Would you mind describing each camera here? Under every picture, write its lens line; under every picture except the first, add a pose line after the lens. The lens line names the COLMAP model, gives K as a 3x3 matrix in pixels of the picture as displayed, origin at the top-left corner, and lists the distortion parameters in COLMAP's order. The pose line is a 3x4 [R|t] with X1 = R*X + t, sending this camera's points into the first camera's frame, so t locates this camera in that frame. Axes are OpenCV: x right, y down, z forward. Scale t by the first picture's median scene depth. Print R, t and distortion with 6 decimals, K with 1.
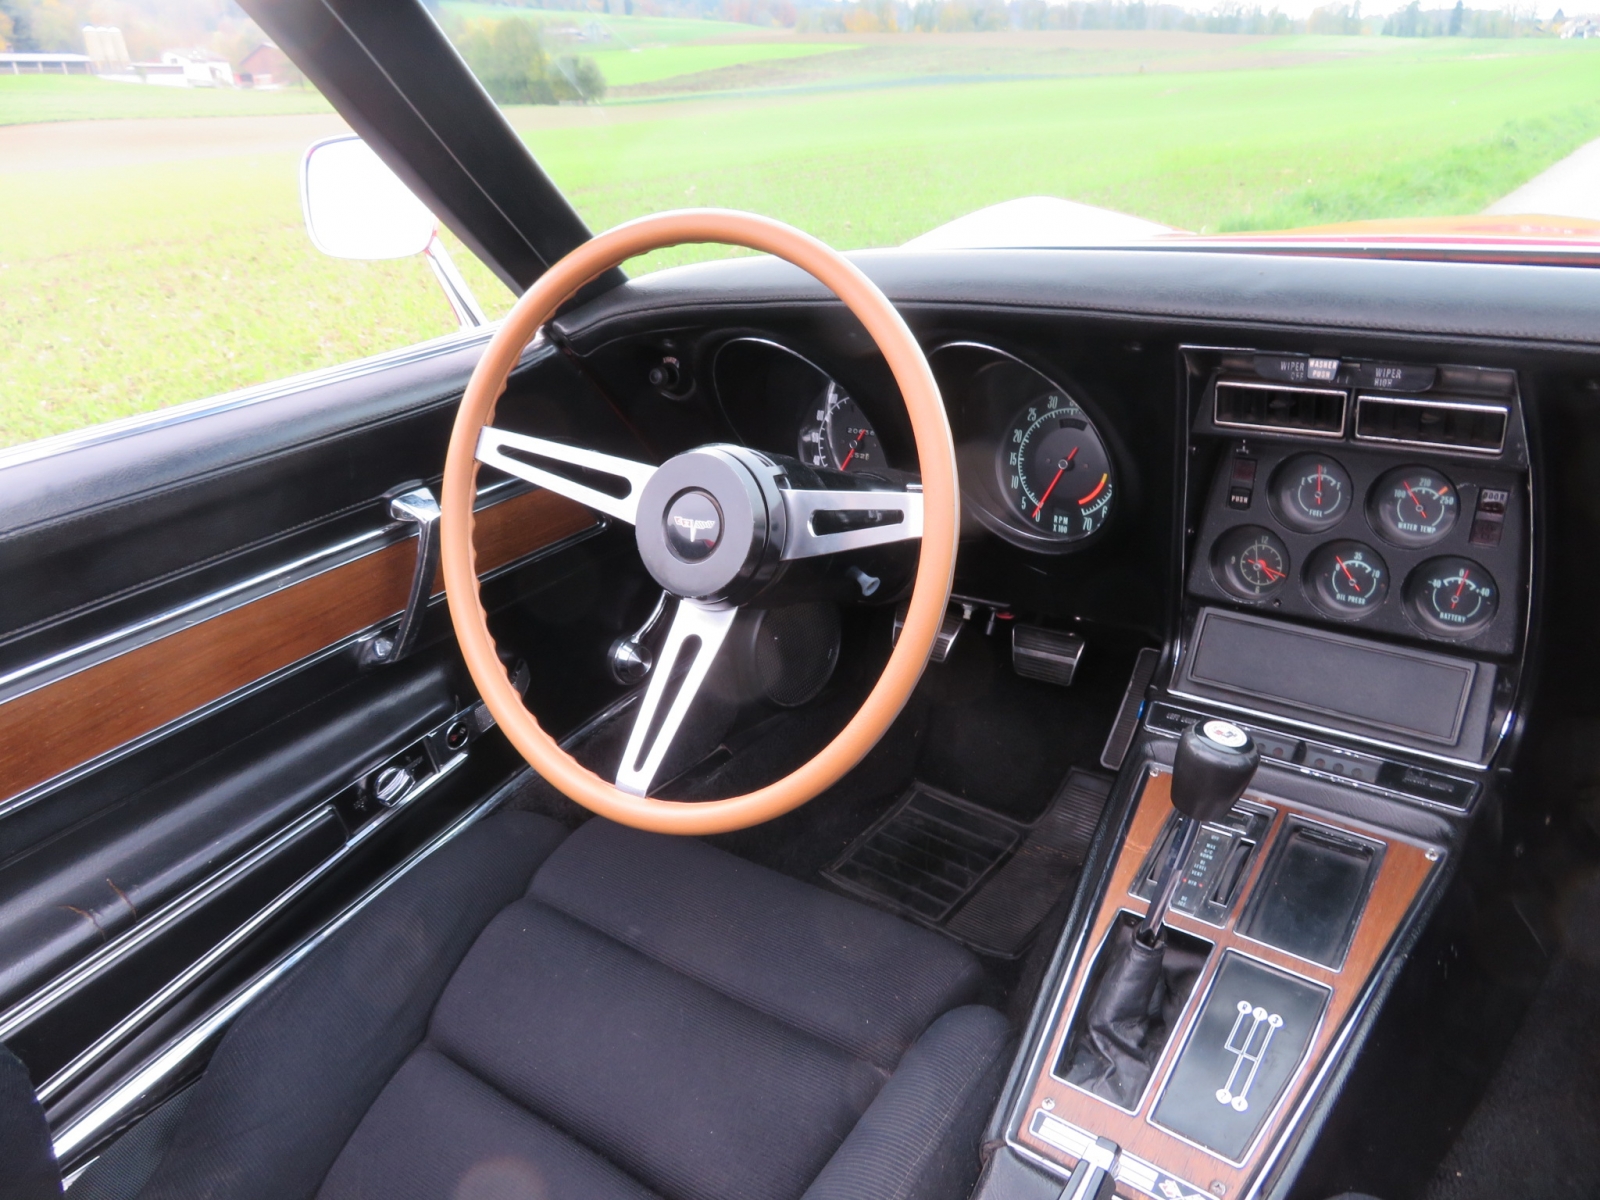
lens RADIAL K [[1144.1, 0, 814.6], [0, 1144.1, 607.3], [0, 0, 1]] dist [-0.017627, 0.007014]
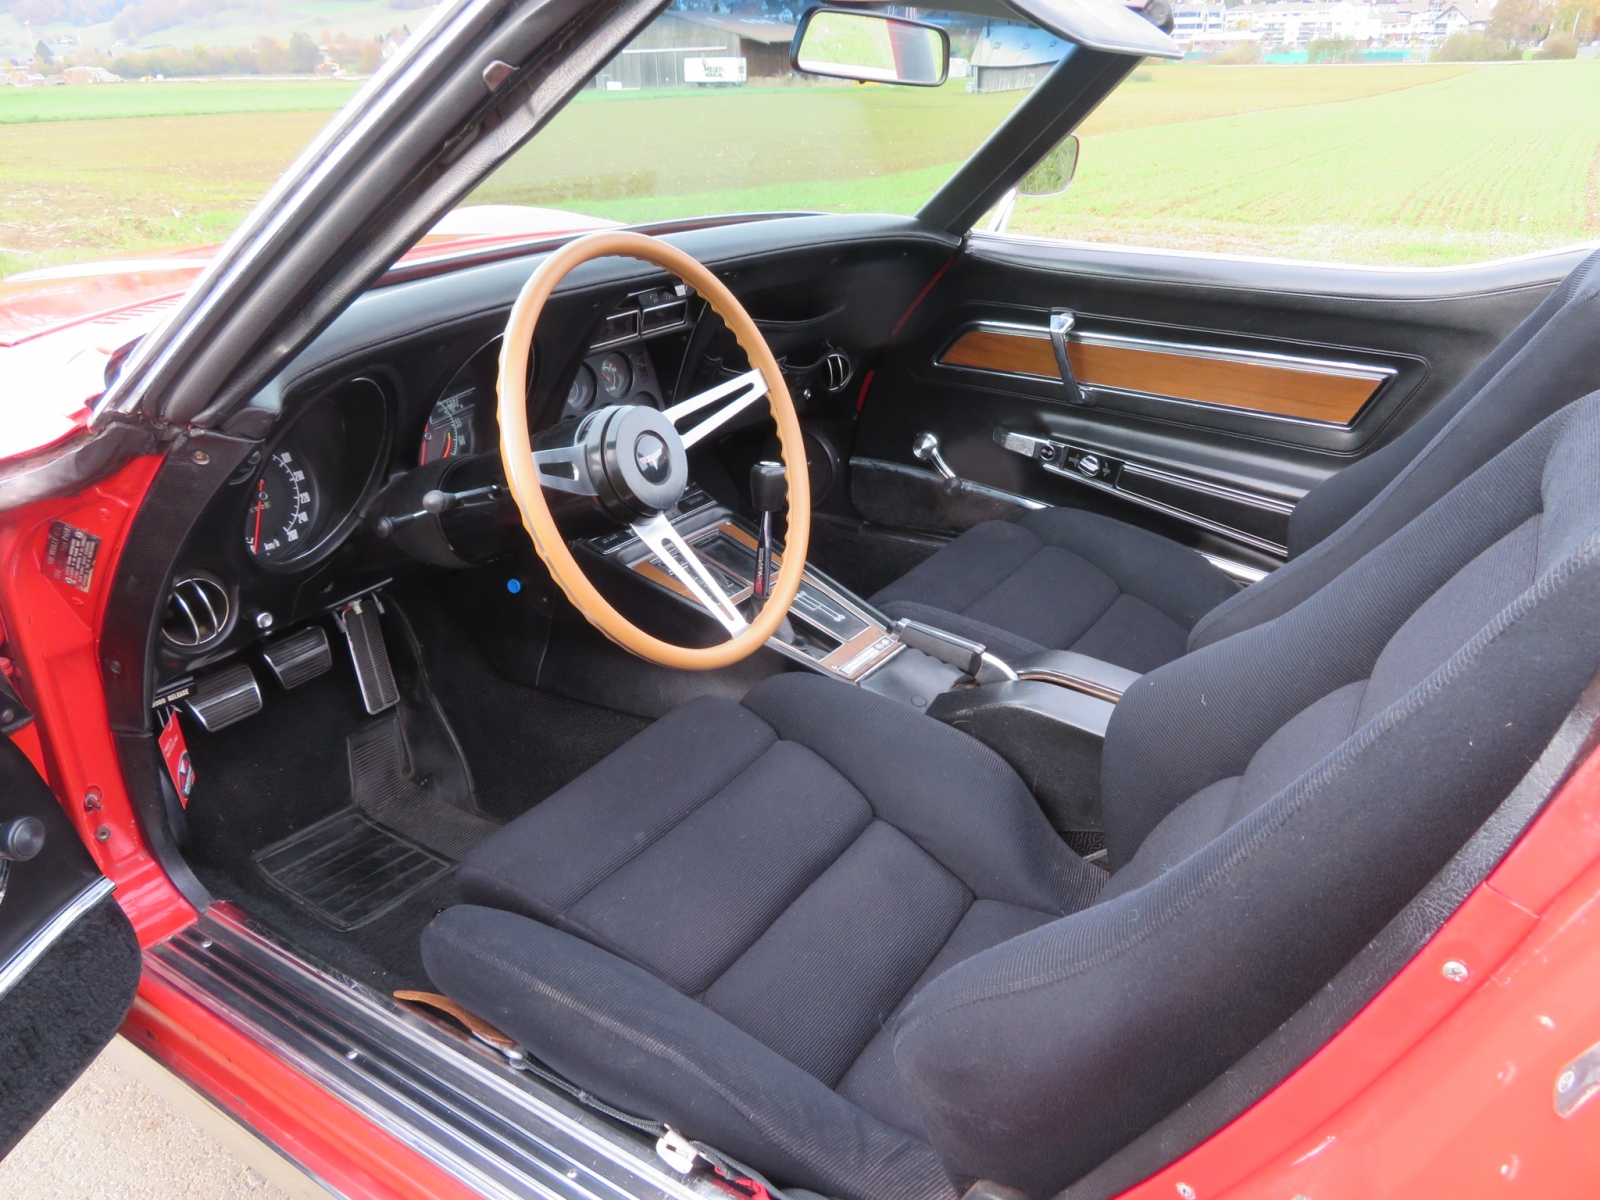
lens RADIAL K [[1213.1, 0, 747.6], [0, 1213.1, 637.2], [0, 0, 1]] dist [-0.003274, -0.004197]
pose [[-0.043961, -0.365227, 0.929880, -1.543876], [0.415352, 0.839841, 0.349499, -0.352317], [-0.908598, 0.401592, 0.114778, 0.813841]]
